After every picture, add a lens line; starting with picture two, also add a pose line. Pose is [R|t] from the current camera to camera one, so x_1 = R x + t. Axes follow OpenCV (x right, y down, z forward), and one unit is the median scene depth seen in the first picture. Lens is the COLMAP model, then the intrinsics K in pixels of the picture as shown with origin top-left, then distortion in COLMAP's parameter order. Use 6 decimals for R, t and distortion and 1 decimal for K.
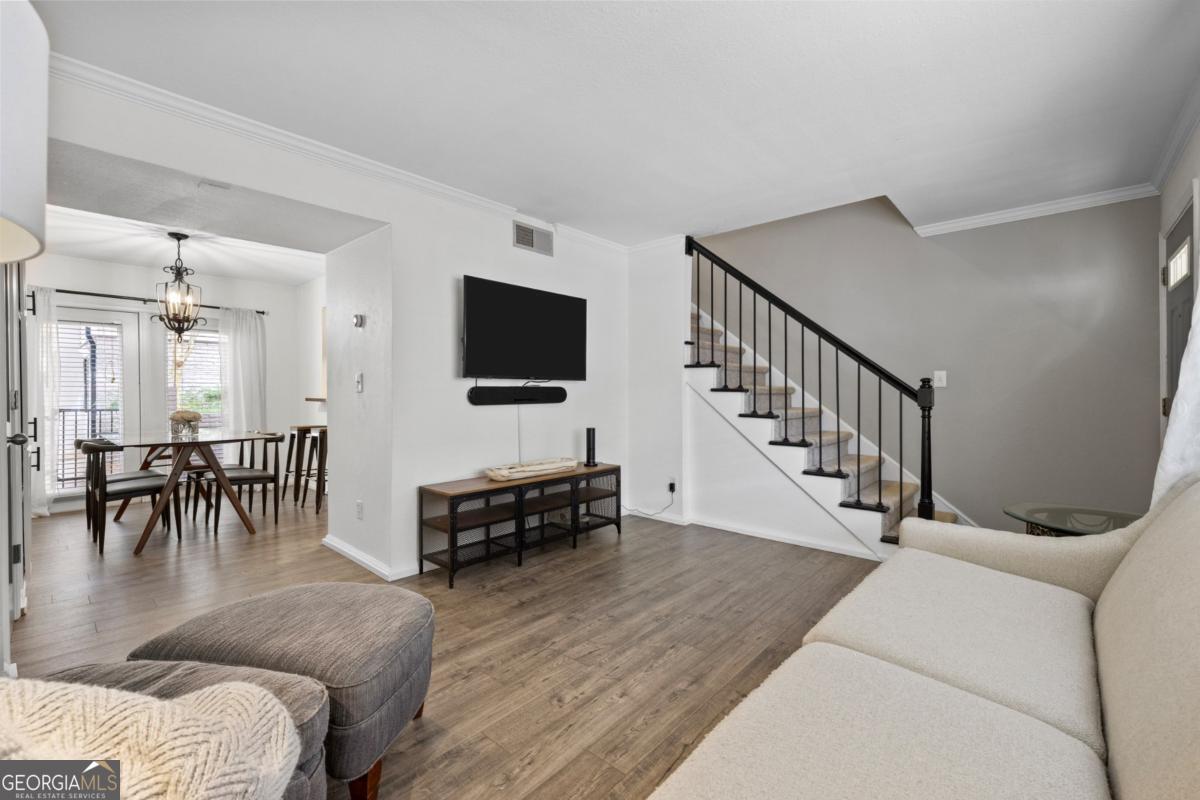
lens RADIAL K [[509.5, 0, 590.9], [0, 509.5, 391.4], [0, 0, 1]] dist [0.002774, -0.001063]
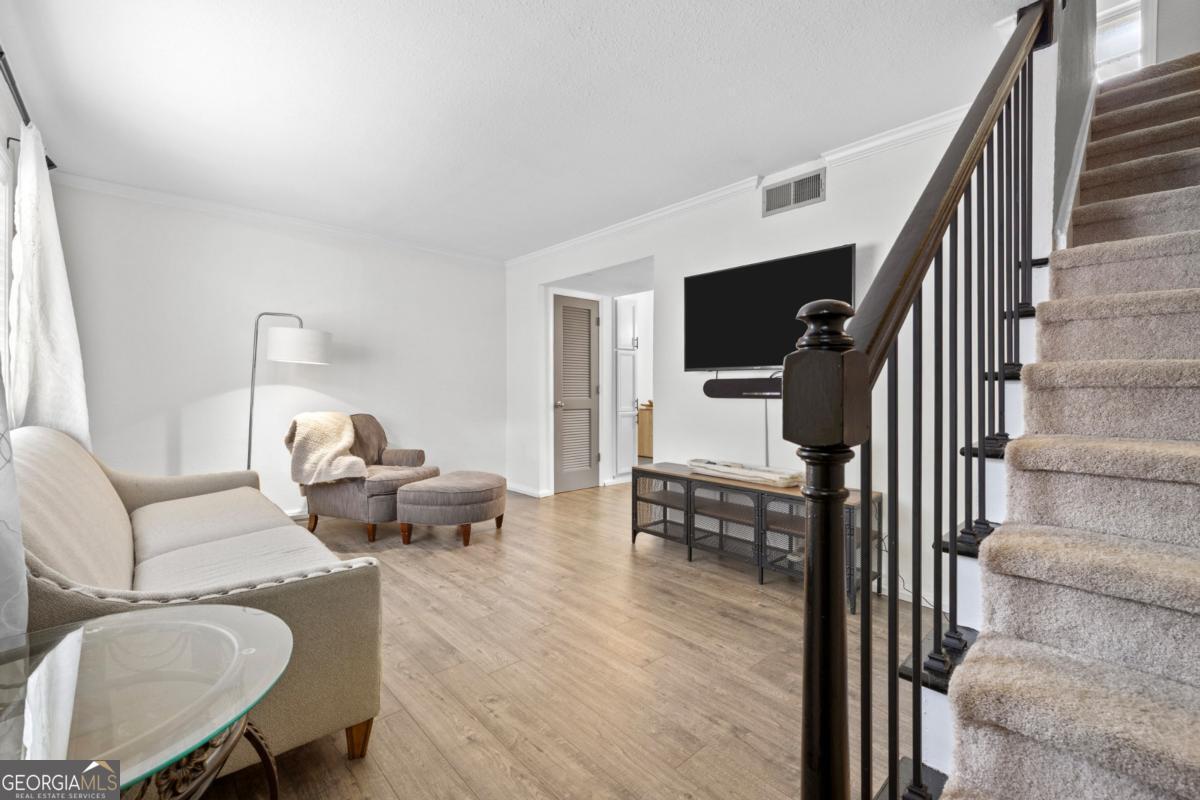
lens RADIAL K [[509.5, 0, 590.1], [0, 509.5, 397.9], [0, 0, 1]] dist [0.002774, -0.001063]
pose [[-0.107055, 0.025320, -0.993931, 0.869189], [0.002609, 0.999679, 0.025185, 0.001442], [0.994250, 0.000103, -0.107086, 0.928117]]
